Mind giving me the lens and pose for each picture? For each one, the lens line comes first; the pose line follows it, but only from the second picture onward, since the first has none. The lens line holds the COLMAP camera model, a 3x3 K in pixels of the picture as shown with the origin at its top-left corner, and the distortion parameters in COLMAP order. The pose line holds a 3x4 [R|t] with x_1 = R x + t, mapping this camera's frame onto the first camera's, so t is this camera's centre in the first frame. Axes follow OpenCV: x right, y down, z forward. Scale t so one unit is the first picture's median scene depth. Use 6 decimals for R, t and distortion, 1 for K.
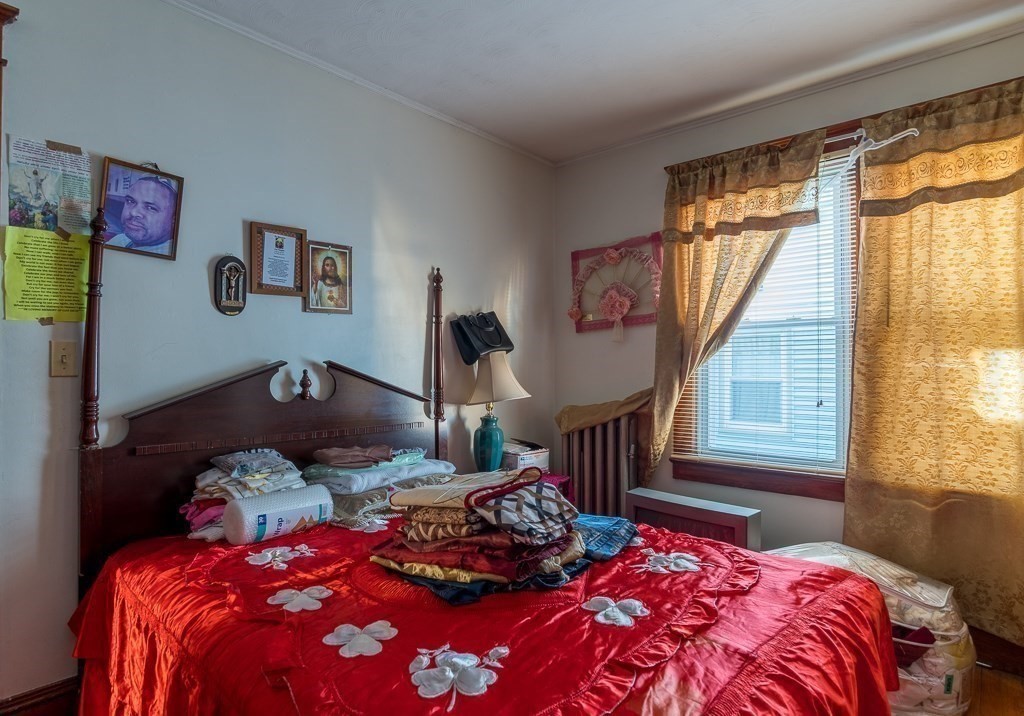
lens RADIAL K [[546.2, 0, 512.0], [0, 546.2, 358.0], [0, 0, 1]] dist [-0.014761, 0.000337]
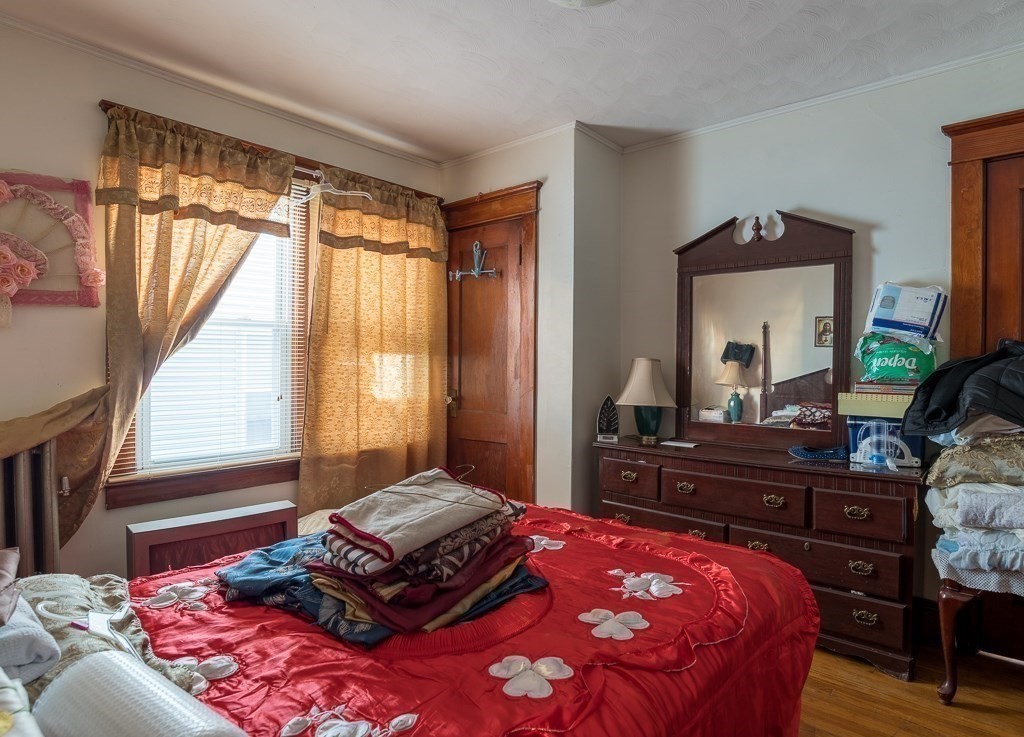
lens RADIAL K [[577.6, 0, 498.1], [0, 577.6, 370.1], [0, 0, 1]] dist [-0.033764, 0.001305]
pose [[0.003619, -0.009604, 0.999947, -0.629395], [-0.014032, 0.999855, 0.009654, 0.008994], [-0.999895, -0.014066, 0.003484, 0.559592]]
